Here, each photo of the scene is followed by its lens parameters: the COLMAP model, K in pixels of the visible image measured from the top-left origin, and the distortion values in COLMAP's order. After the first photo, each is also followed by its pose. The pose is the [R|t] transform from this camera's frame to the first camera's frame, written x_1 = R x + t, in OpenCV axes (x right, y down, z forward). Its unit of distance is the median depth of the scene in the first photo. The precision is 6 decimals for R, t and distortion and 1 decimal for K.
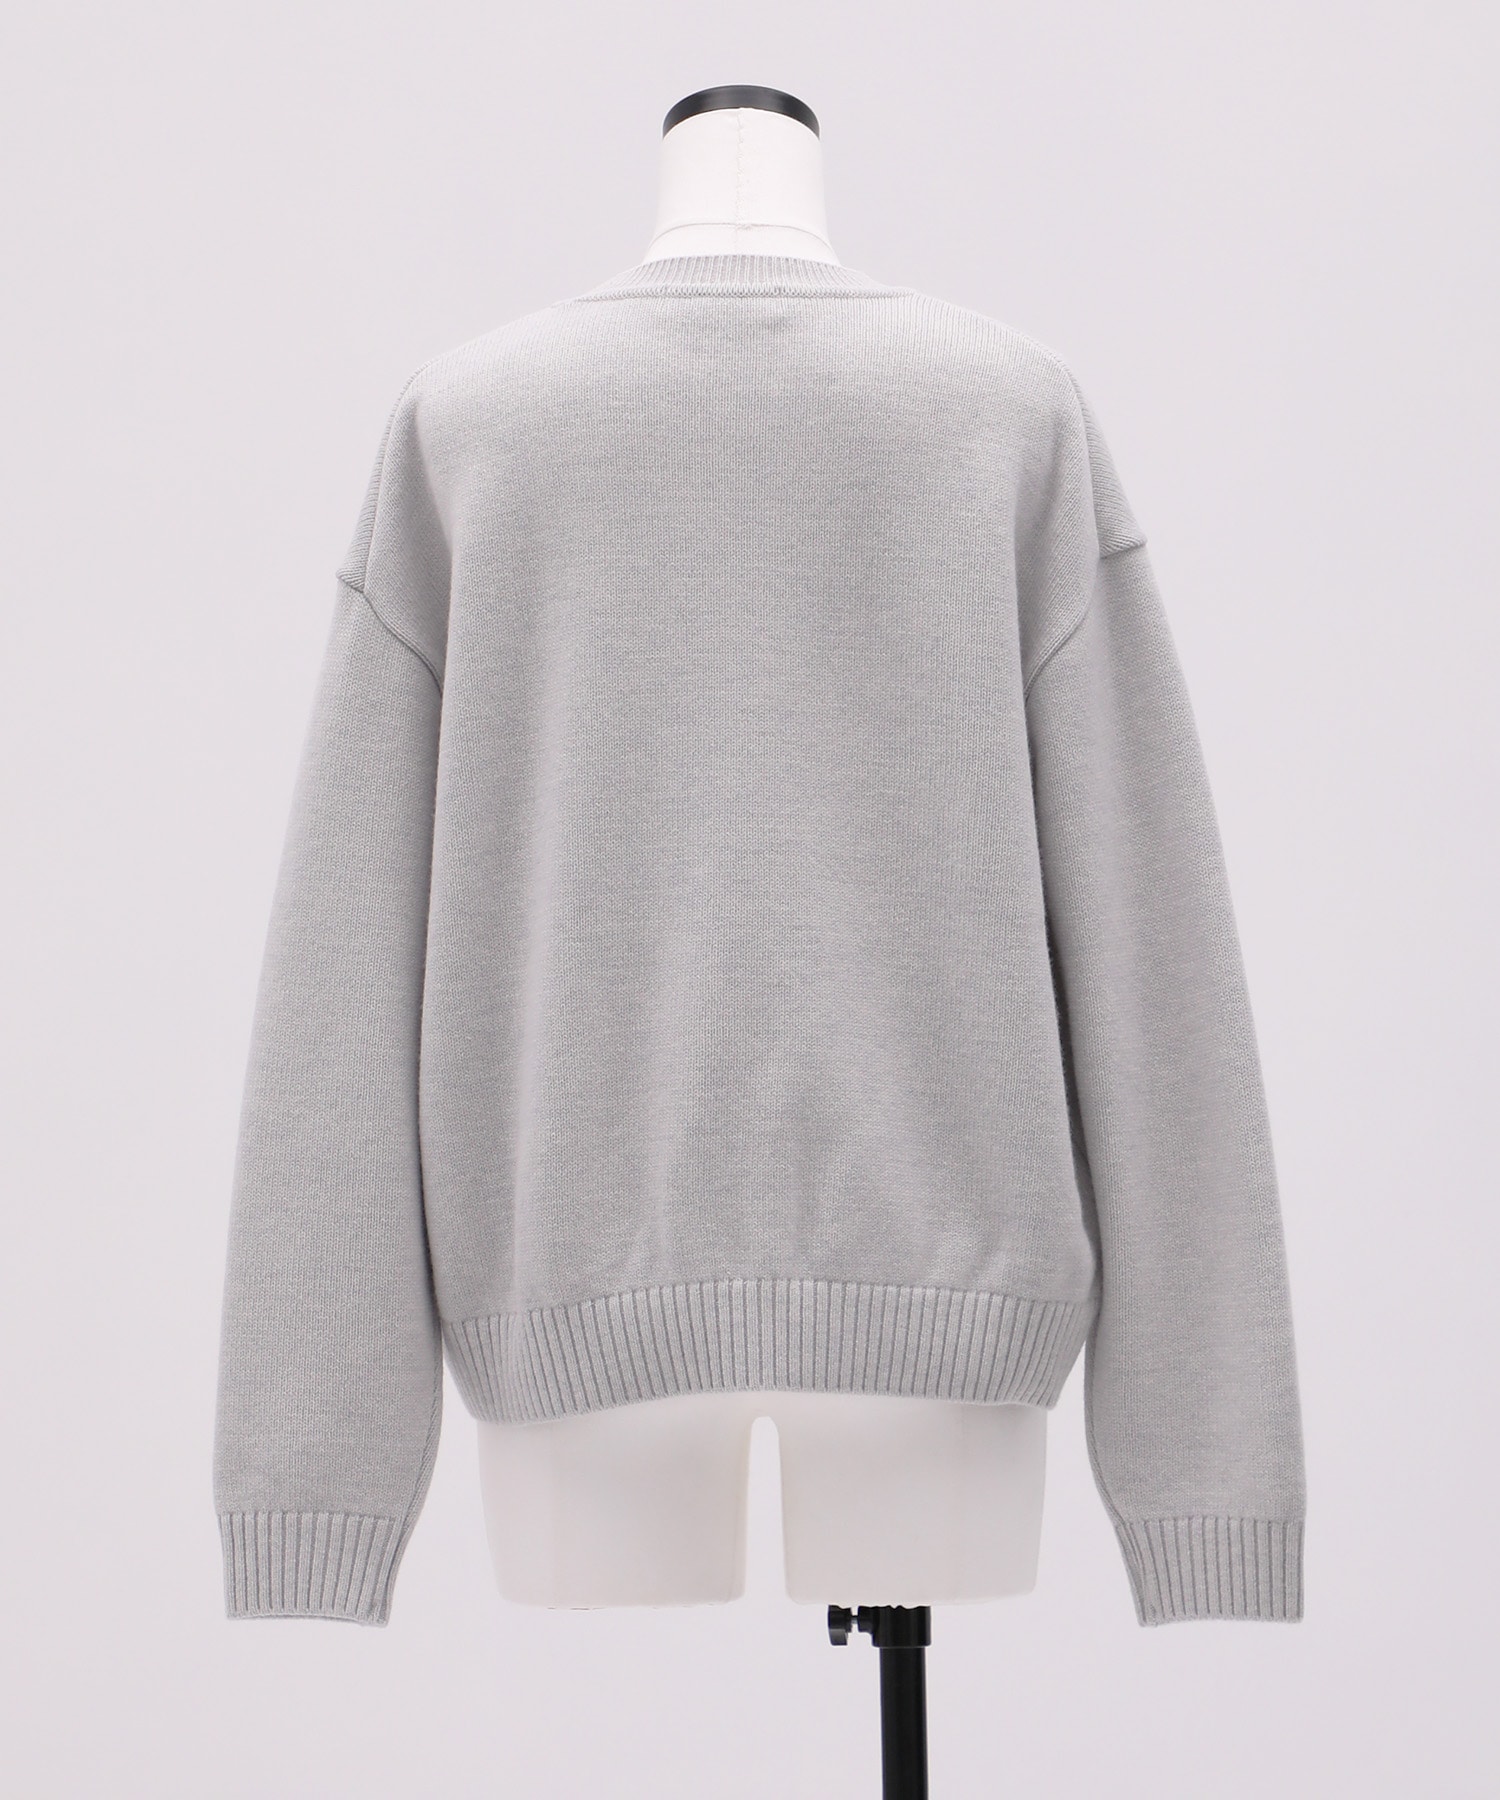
lens RADIAL K [[2634.7, 0, 658.1], [0, 2634.7, 900.6], [0, 0, 1]] dist [0.033436, 0.032041]
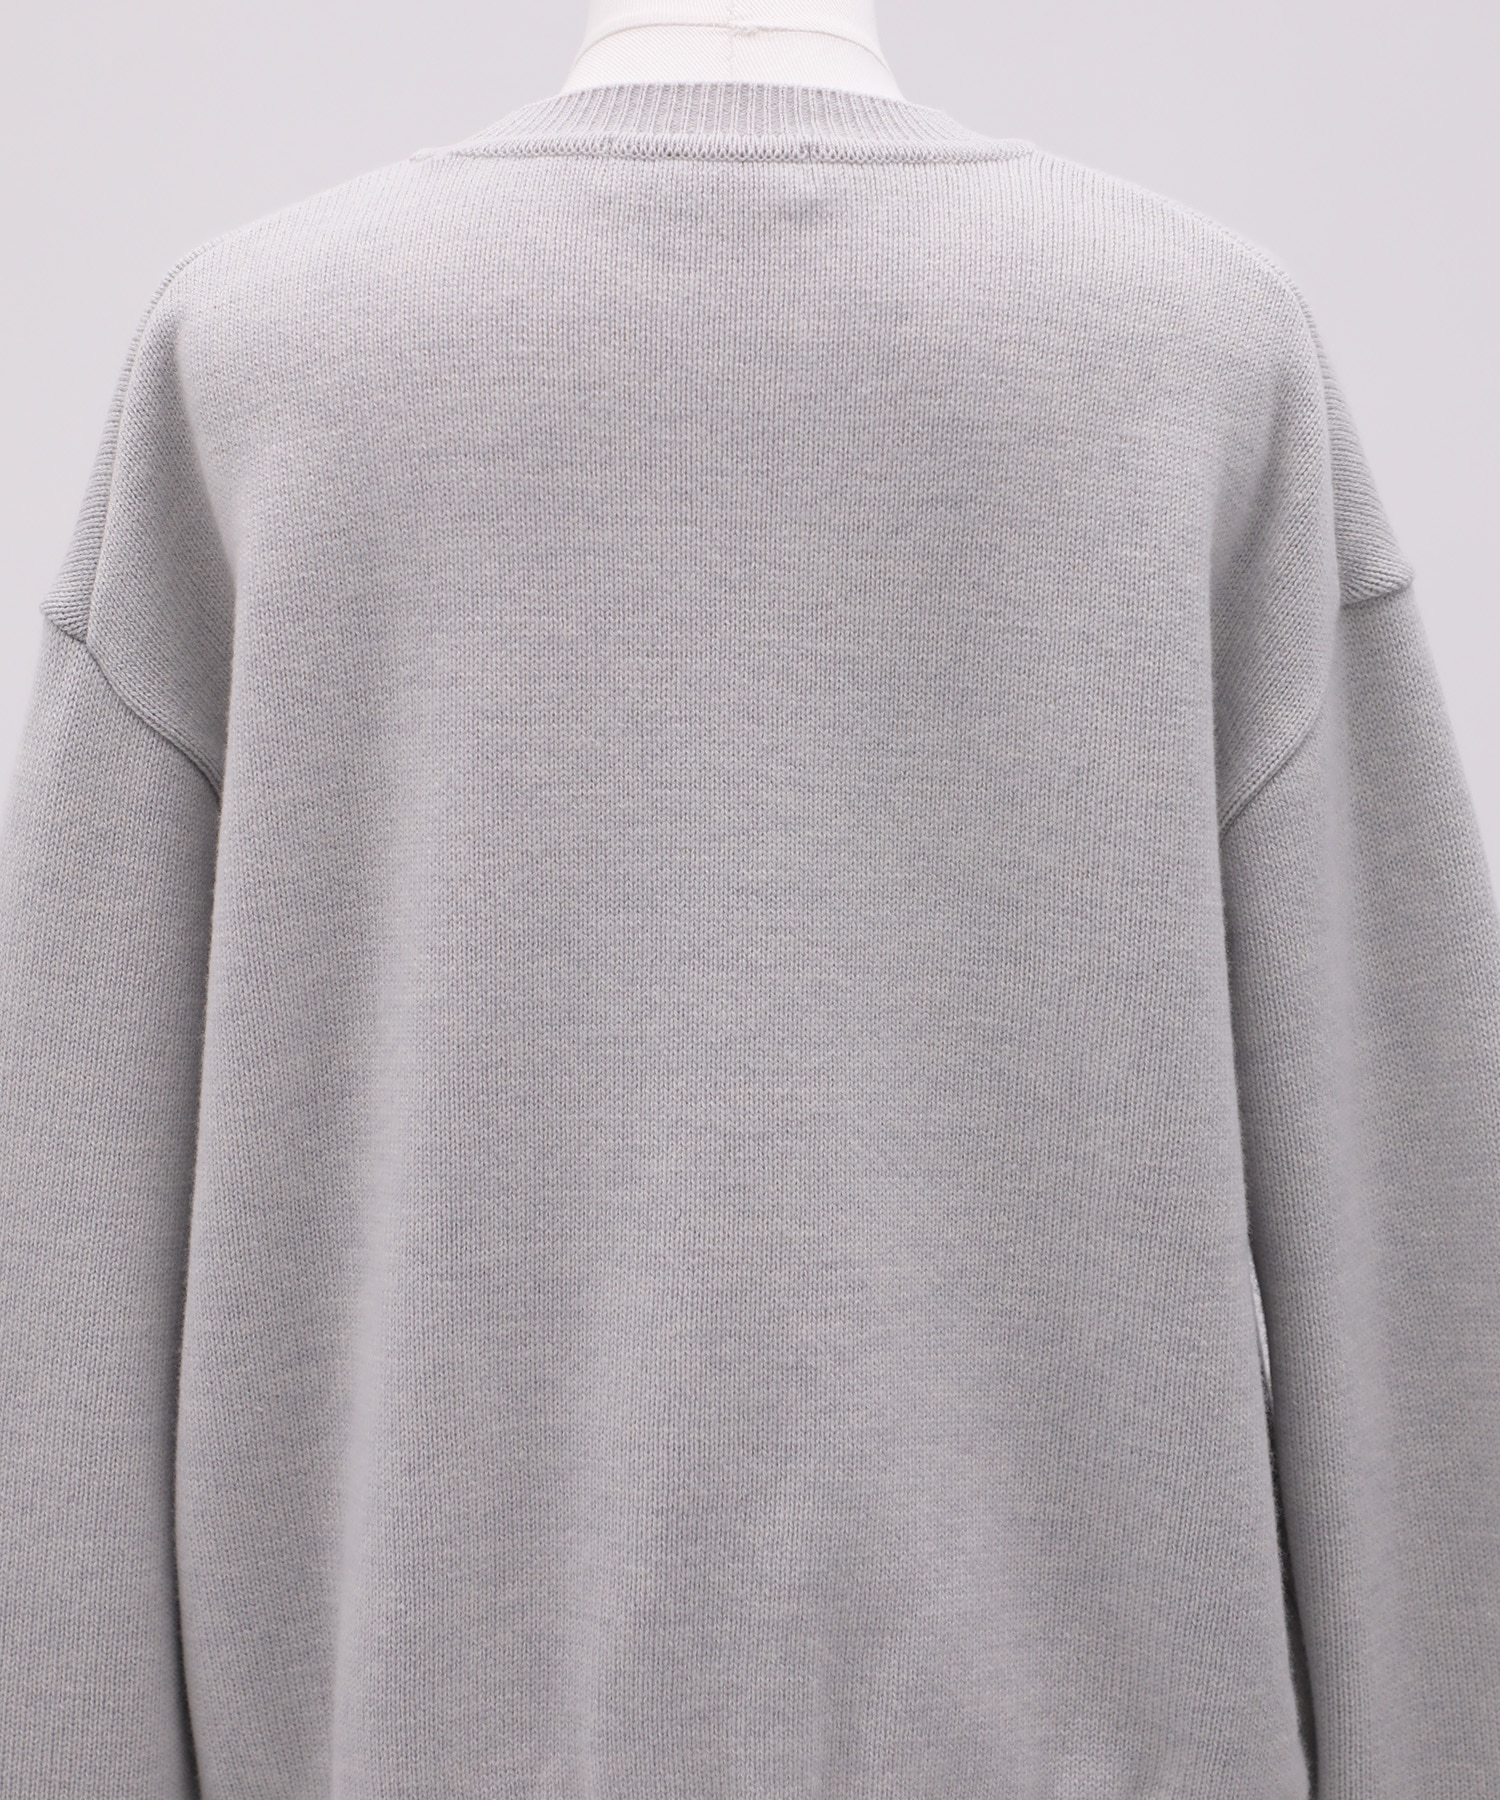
lens RADIAL K [[3362.2, 0, 681.4], [0, 3362.2, 899.8], [0, 0, 1]] dist [0.161014, -0.027579]
pose [[0.999173, 0.009177, 0.039606, -0.009098], [-0.010112, 0.999673, 0.023474, -0.083535], [-0.039378, -0.023855, 0.998940, 0.256281]]
